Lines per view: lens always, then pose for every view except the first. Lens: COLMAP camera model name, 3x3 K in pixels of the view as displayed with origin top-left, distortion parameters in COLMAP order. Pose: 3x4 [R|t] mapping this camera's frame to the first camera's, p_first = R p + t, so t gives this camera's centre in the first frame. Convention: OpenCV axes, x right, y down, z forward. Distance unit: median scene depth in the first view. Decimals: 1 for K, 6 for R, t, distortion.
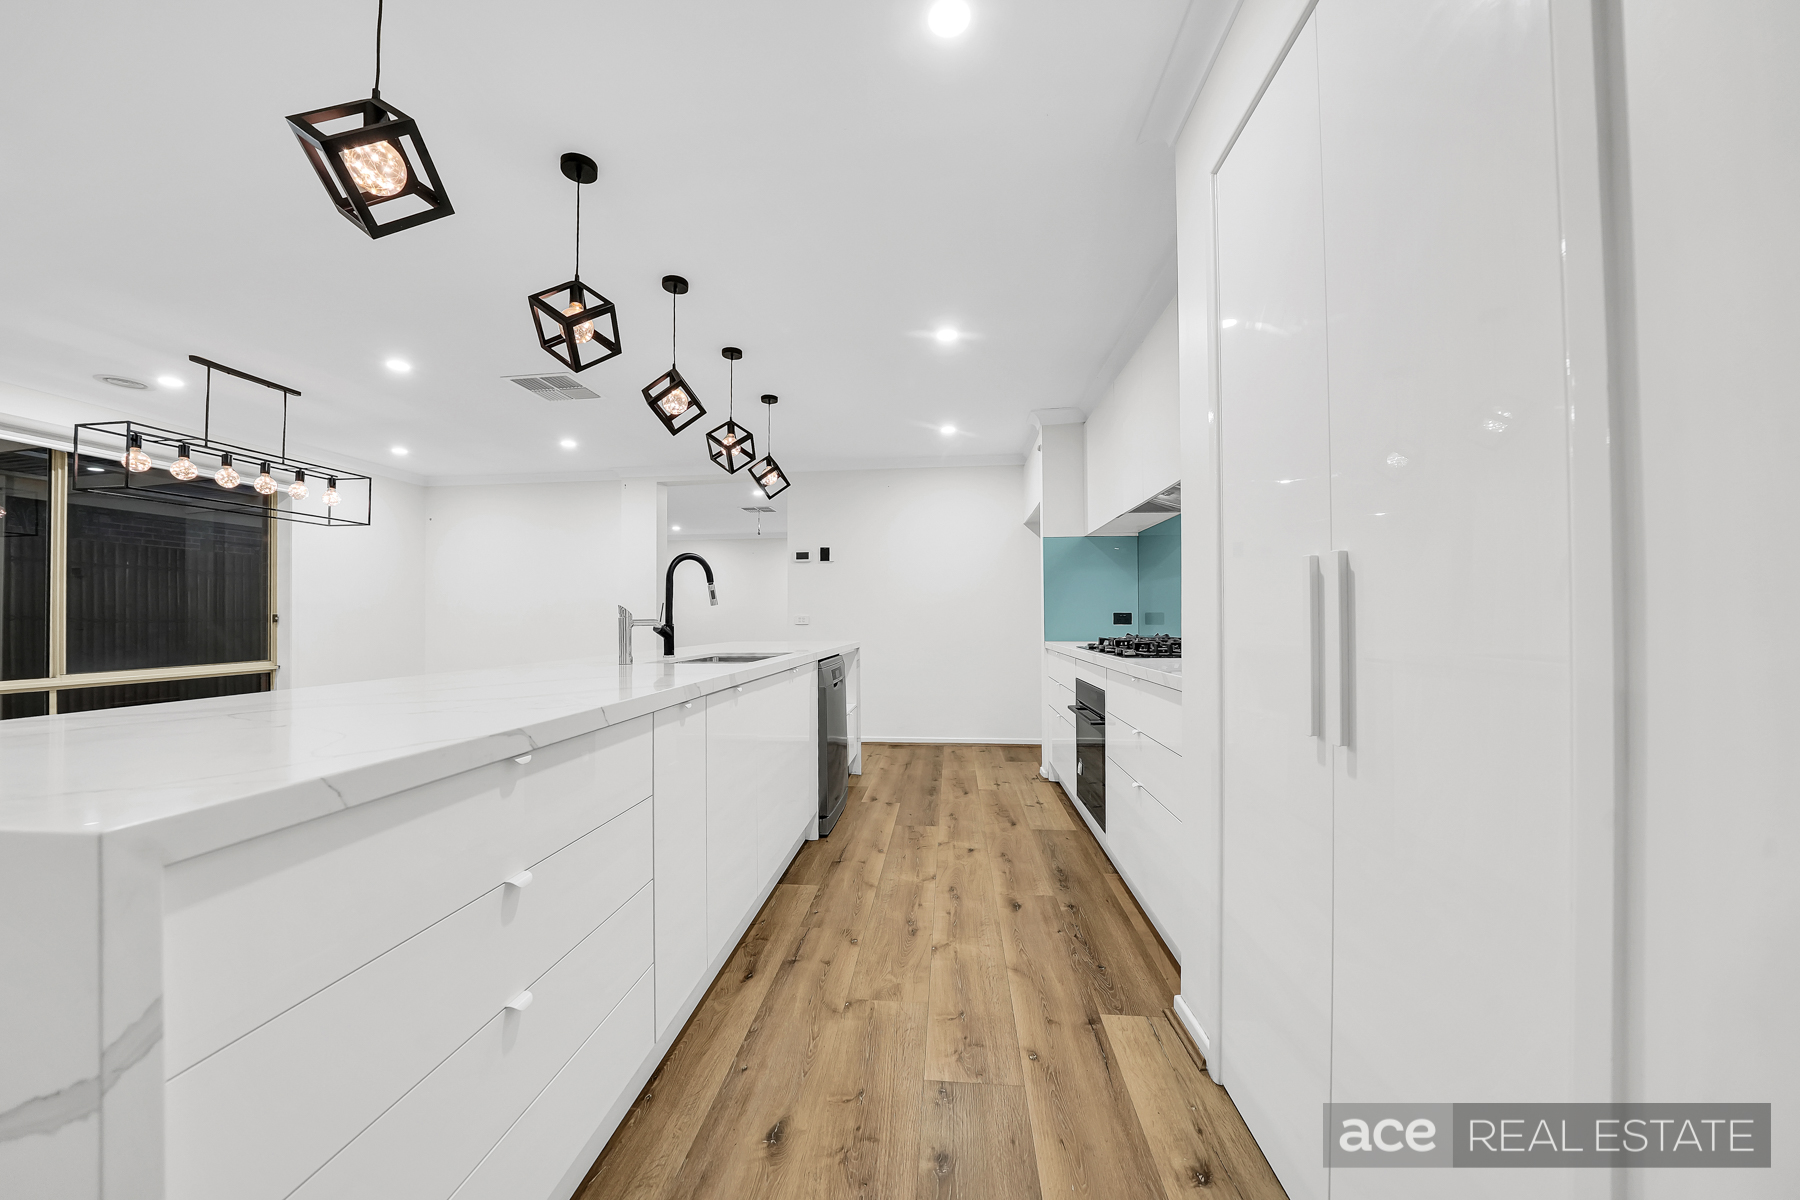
lens RADIAL K [[625.7, 0, 900.0], [0, 625.7, 600.0], [0, 0, 1]] dist [-0.032153, 0.004297]
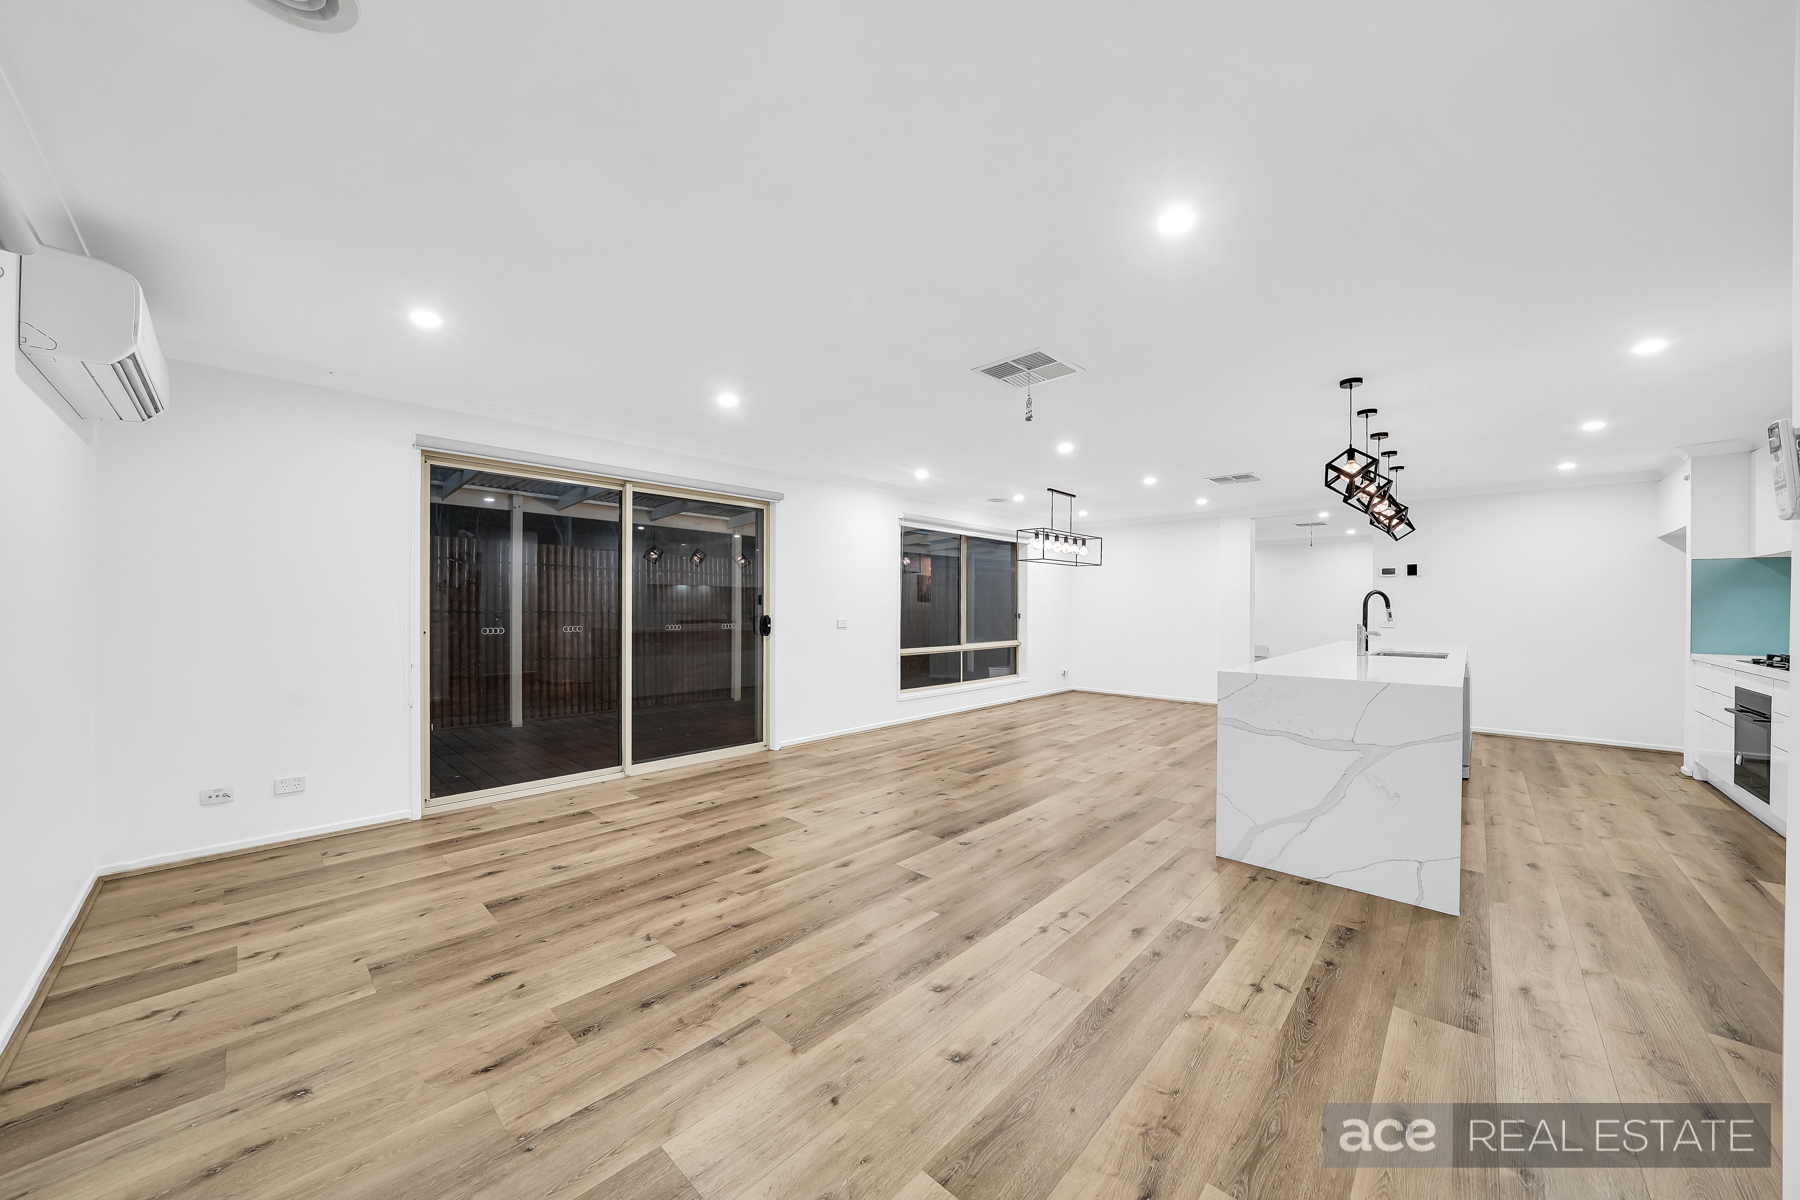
lens RADIAL K [[625.7, 0, 900.0], [0, 625.7, 600.0], [0, 0, 1]] dist [-0.032153, 0.004297]
pose [[0.781367, 0.006023, -0.624043, -0.239839], [0.006180, 0.999830, 0.017389, -0.065884], [0.624041, -0.017444, 0.781197, -0.830333]]
